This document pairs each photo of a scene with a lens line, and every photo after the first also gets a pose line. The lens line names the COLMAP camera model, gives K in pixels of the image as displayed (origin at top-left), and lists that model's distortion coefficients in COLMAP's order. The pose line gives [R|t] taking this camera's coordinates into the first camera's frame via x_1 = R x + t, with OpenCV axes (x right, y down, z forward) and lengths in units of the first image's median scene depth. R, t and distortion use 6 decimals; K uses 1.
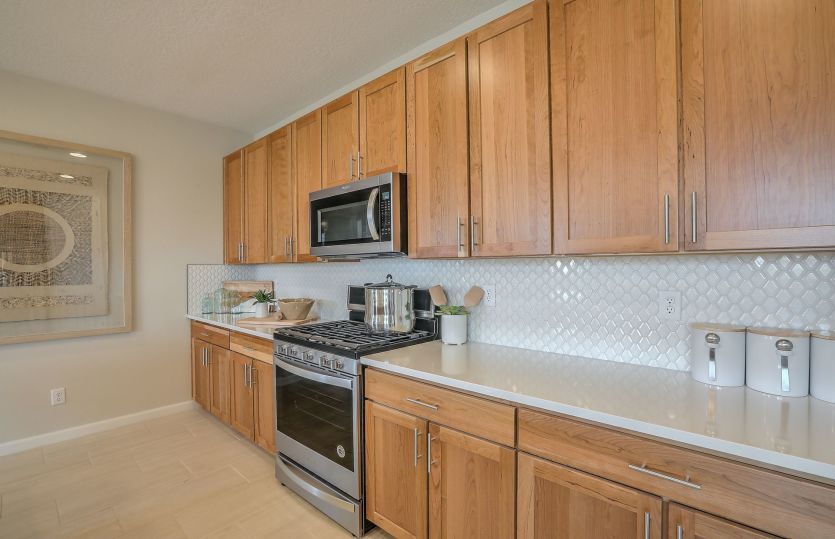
lens RADIAL K [[382.5, 0, 417.5], [0, 382.5, 269.5], [0, 0, 1]] dist [-0.021058, 0.000665]
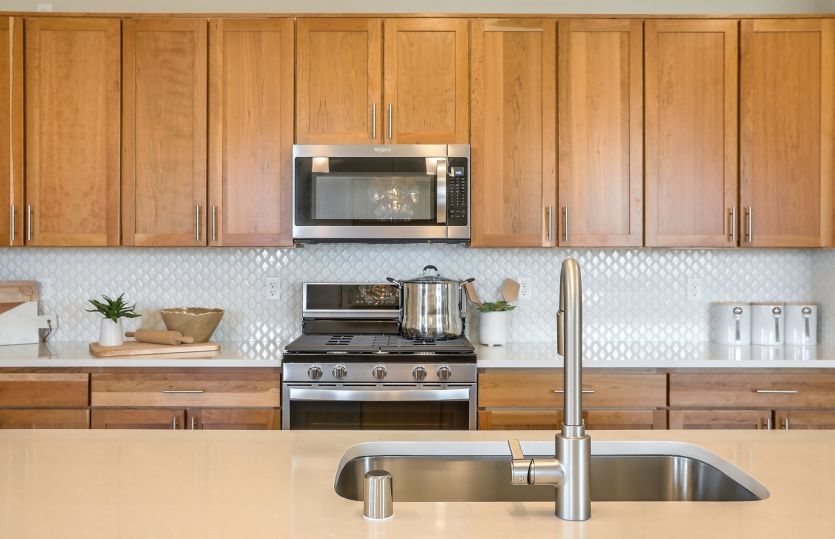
lens RADIAL K [[751.6, 0, 418.9], [0, 751.6, 250.1], [0, 0, 1]] dist [-0.002065, -0.002196]
pose [[0.736965, 0.012175, 0.675821, -1.182403], [-0.003575, 0.999894, -0.014115, 0.003068], [-0.675922, 0.007986, 0.736930, -0.141351]]
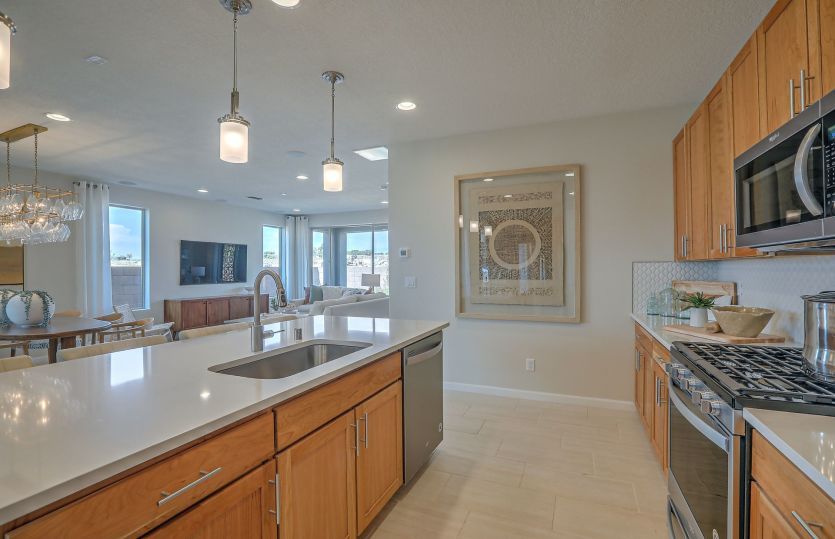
lens RADIAL K [[382.5, 0, 417.5], [0, 382.5, 269.5], [0, 0, 1]] dist [-0.021058, 0.000665]
pose [[0.329972, 0.005226, -0.943976, 0.215902], [0.000612, 0.999983, 0.005750, -0.000289], [0.943990, -0.002475, 0.329964, 0.254900]]
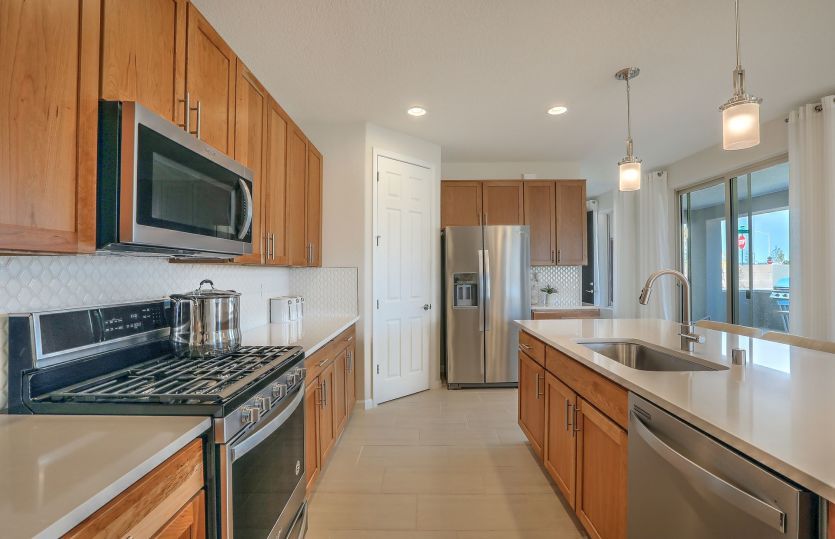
lens RADIAL K [[382.5, 0, 417.5], [0, 382.5, 269.5], [0, 0, 1]] dist [-0.021058, 0.000665]
pose [[-0.662937, 0.018498, 0.748447, -0.972913], [0.015829, 0.999818, -0.010690, 0.006964], [-0.748508, 0.004761, -0.663108, 1.222942]]
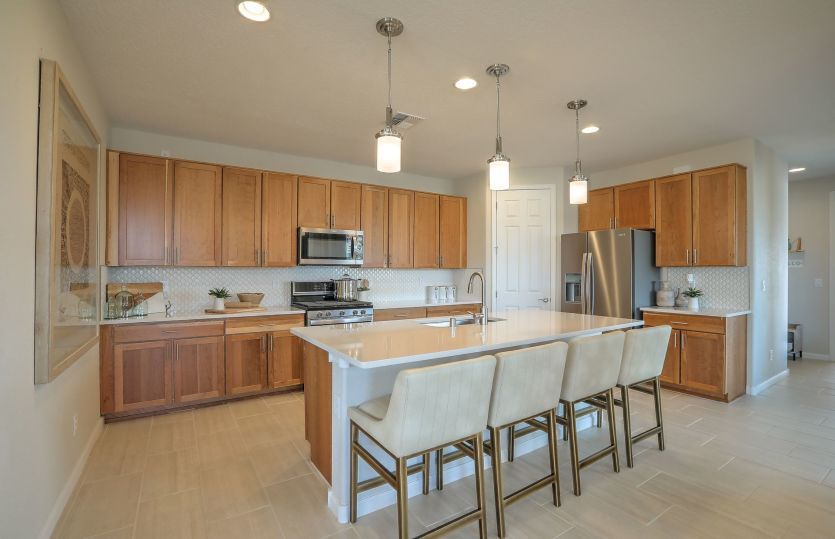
lens RADIAL K [[382.5, 0, 417.5], [0, 382.5, 269.5], [0, 0, 1]] dist [-0.021058, 0.000665]
pose [[0.264391, 0.008664, 0.964377, -2.088273], [-0.001469, 0.999962, -0.008581, 0.004002], [-0.964414, 0.000852, 0.264394, 0.049710]]
